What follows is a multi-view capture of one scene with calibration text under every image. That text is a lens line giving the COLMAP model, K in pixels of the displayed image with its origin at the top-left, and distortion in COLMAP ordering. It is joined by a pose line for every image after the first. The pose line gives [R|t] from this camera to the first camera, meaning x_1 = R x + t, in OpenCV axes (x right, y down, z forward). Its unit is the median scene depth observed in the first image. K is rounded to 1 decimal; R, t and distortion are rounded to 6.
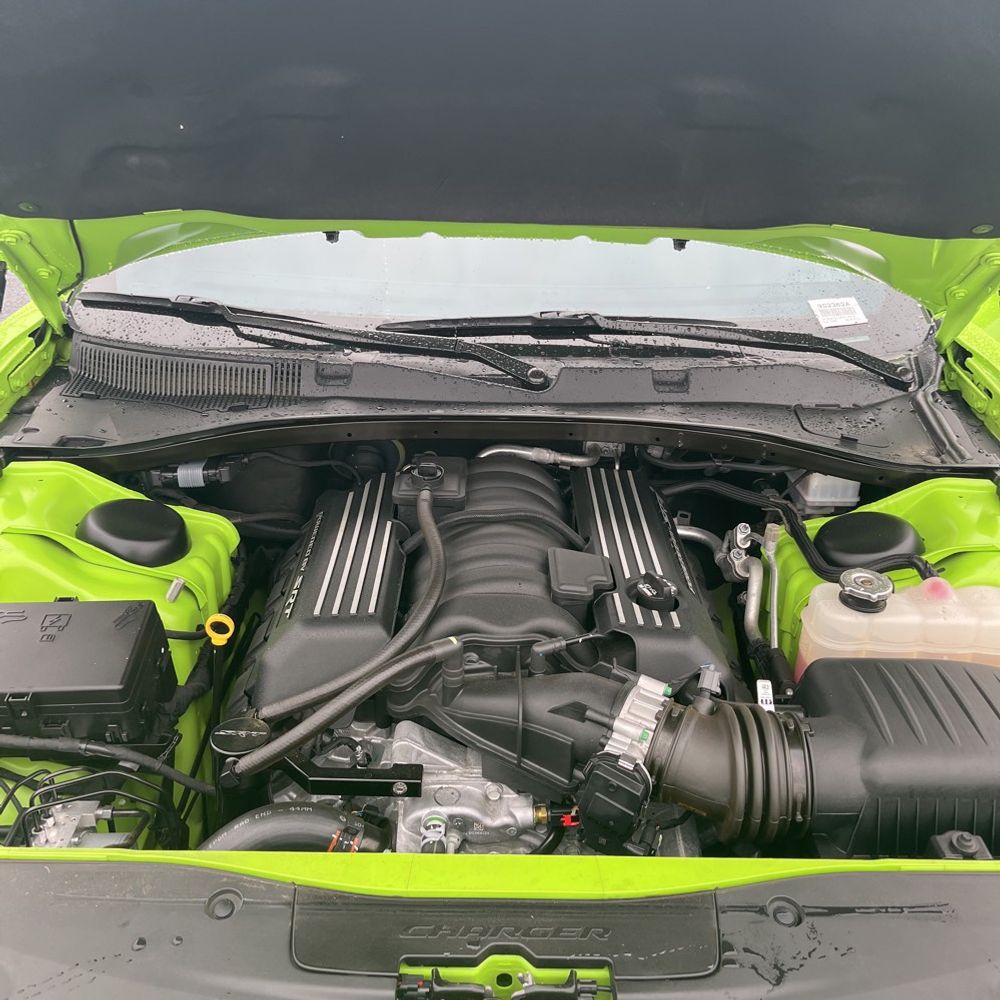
lens RADIAL K [[1014.6, 0, 496.5], [0, 1014.6, 495.6], [0, 0, 1]] dist [0.021032, 0.000000]
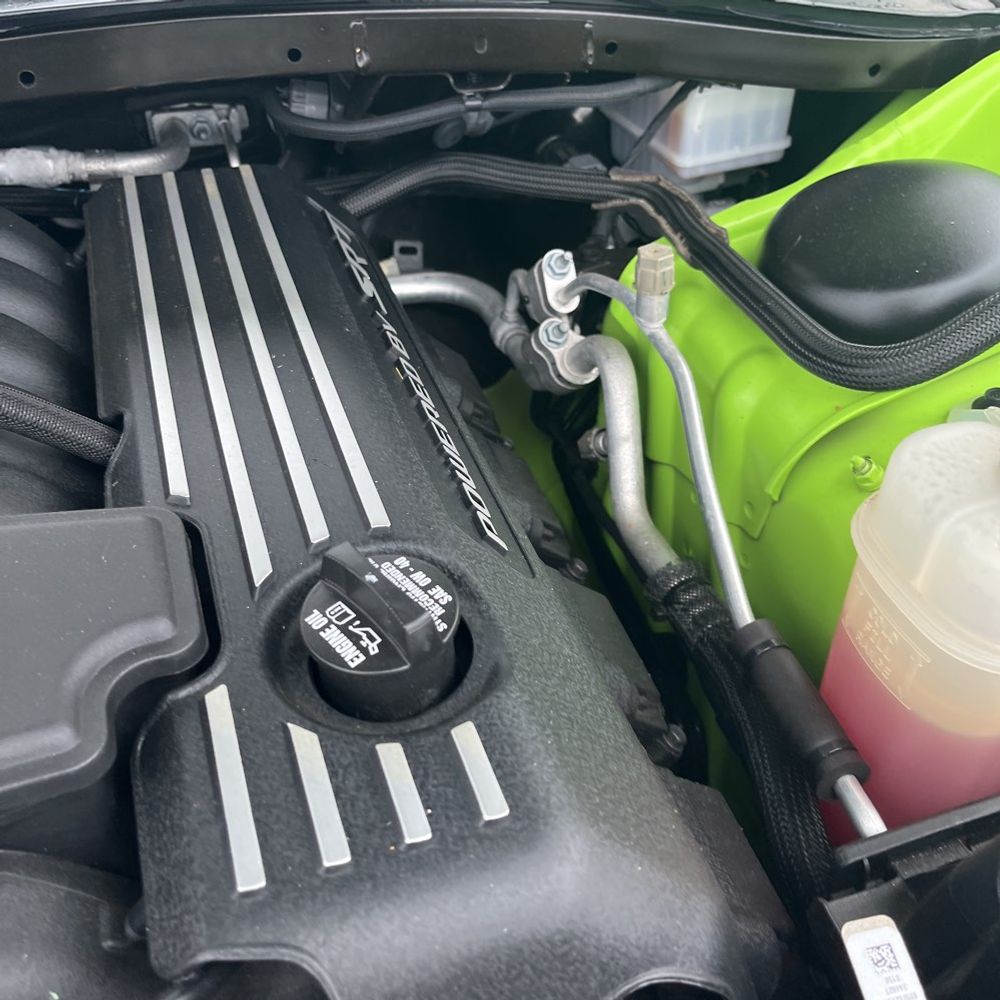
lens RADIAL K [[1014.6, 0, 493.9], [0, 1014.6, 505.2], [0, 0, 1]] dist [0.021032, 0.000000]
pose [[0.946499, -0.246123, 0.208719, 0.112804], [0.177123, 0.936860, 0.301532, -0.004527], [-0.269755, -0.248431, 0.930330, 0.618794]]
